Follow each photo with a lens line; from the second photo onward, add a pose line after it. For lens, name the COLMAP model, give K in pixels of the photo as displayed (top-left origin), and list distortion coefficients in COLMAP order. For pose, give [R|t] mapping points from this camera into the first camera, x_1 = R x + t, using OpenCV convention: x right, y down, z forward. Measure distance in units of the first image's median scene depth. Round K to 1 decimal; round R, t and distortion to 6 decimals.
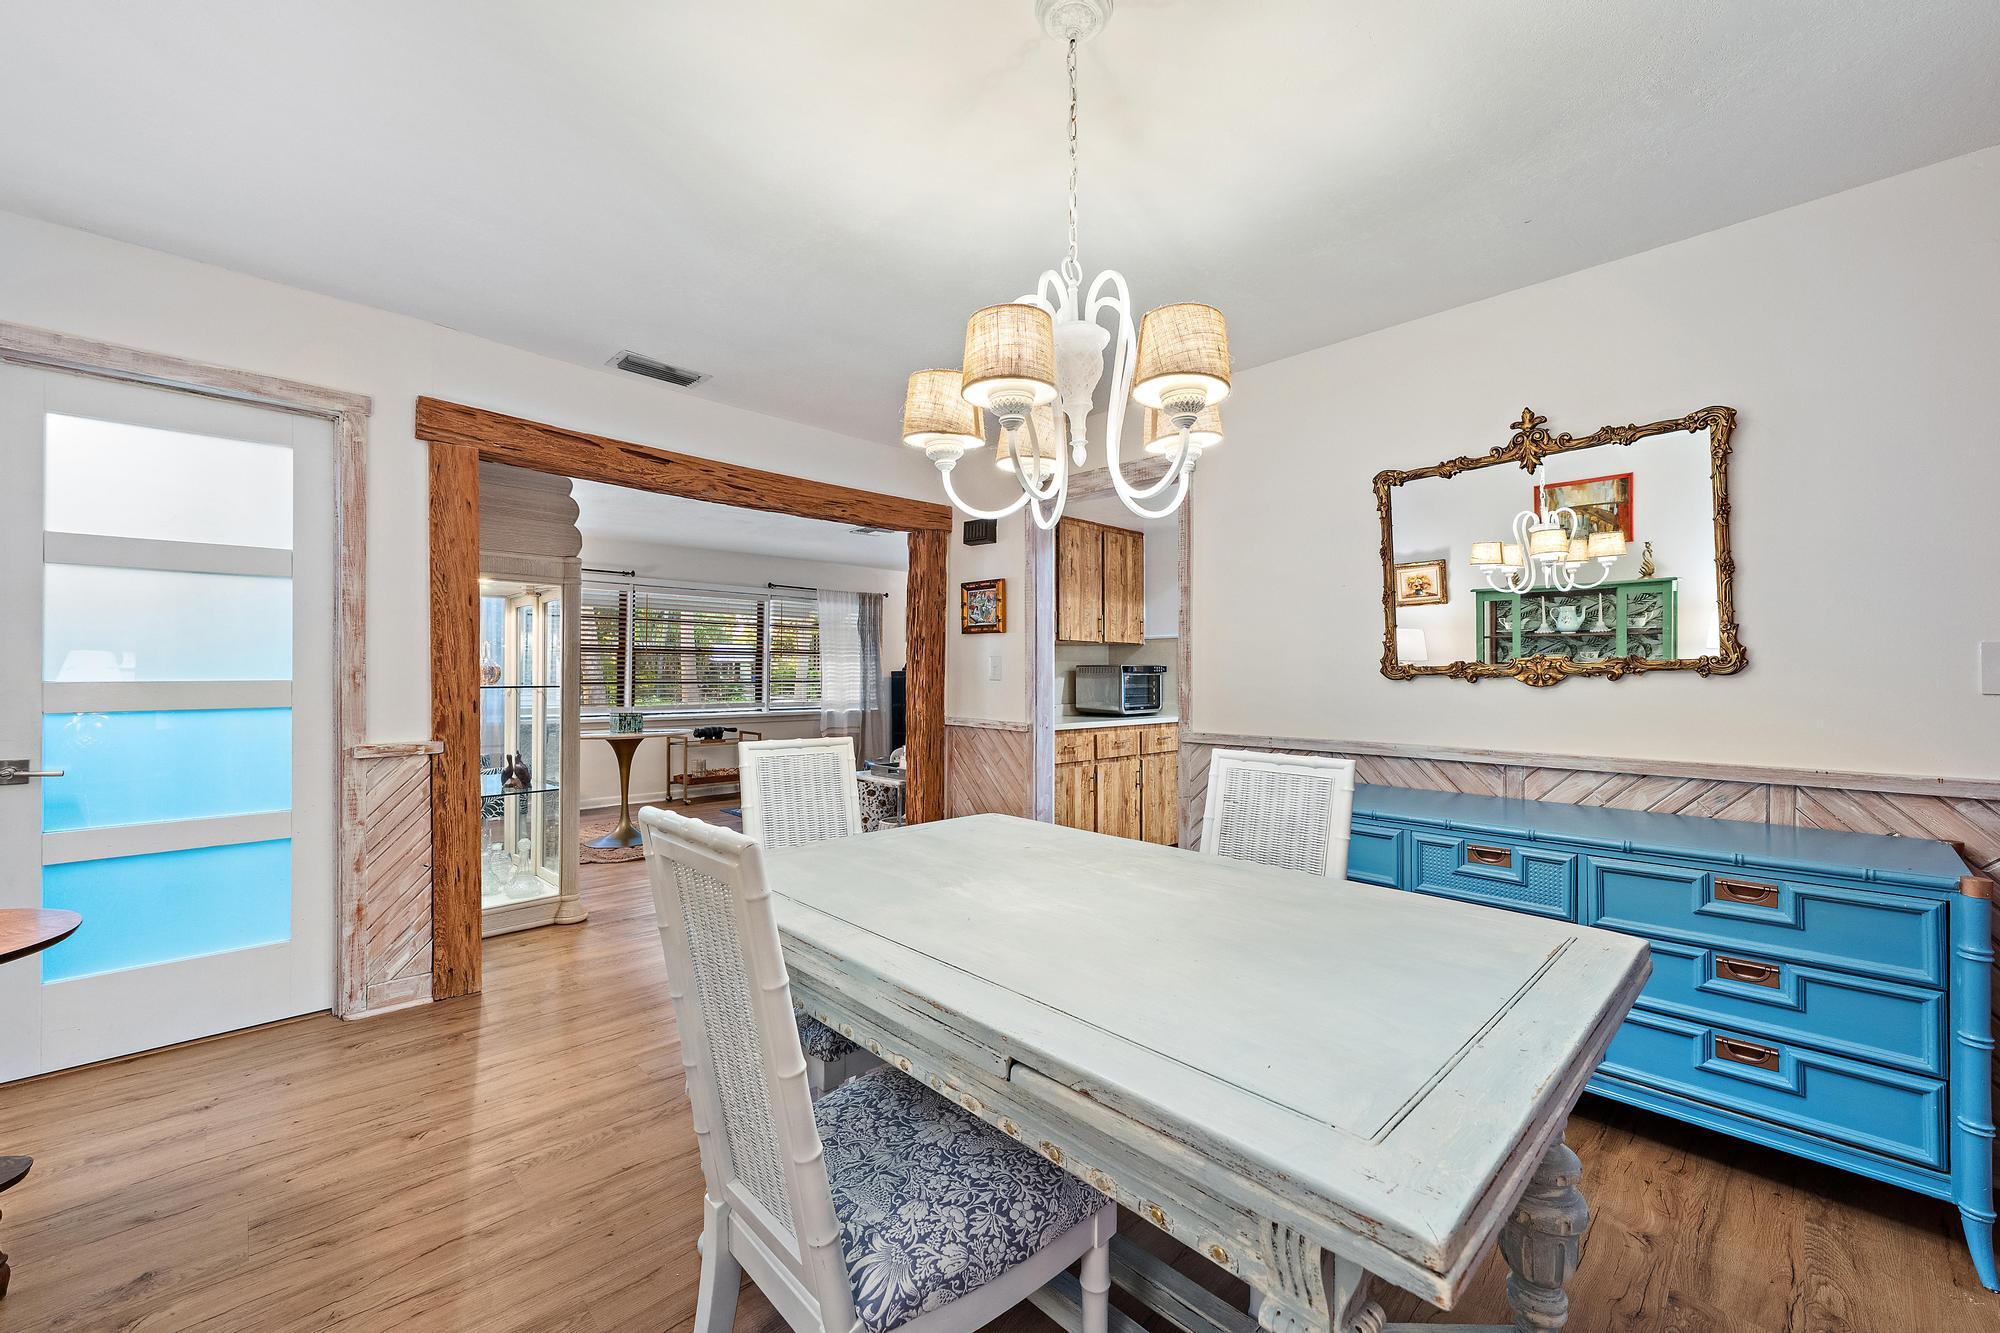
lens RADIAL K [[774.2, 0, 1000.0], [0, 774.2, 666.5], [0, 0, 1]] dist [-0.000830, -0.000014]
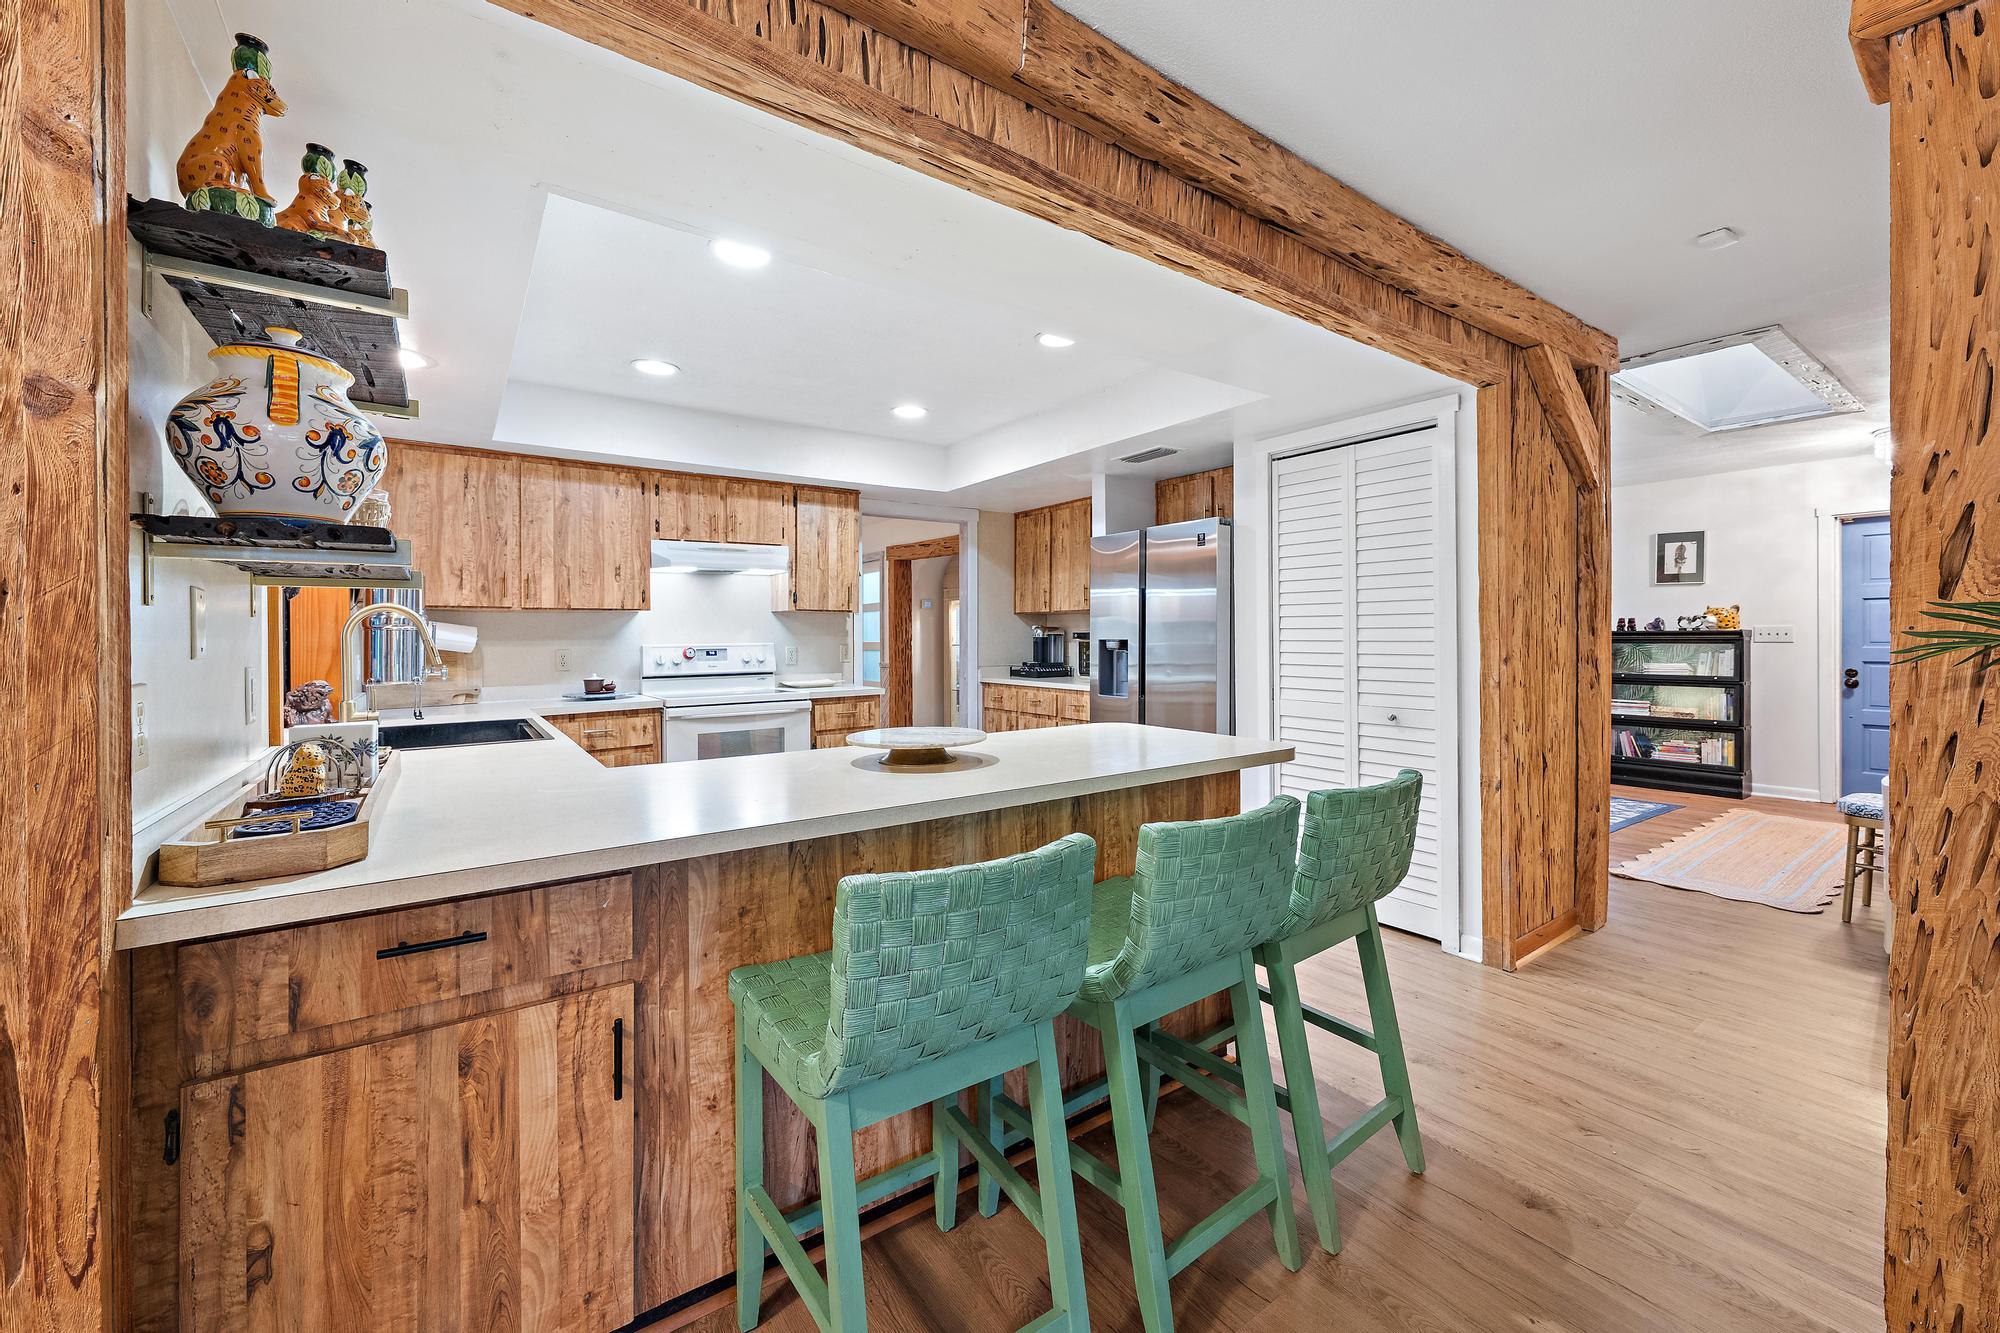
lens RADIAL K [[779.2, 0, 991.8], [0, 779.2, 646.7], [0, 0, 1]] dist [-0.000384, -0.000026]
pose [[-0.141834, 0.015839, -0.989764, 0.666985], [0.020295, 0.999708, 0.013090, 0.001136], [0.989682, -0.018230, -0.142114, 0.567291]]
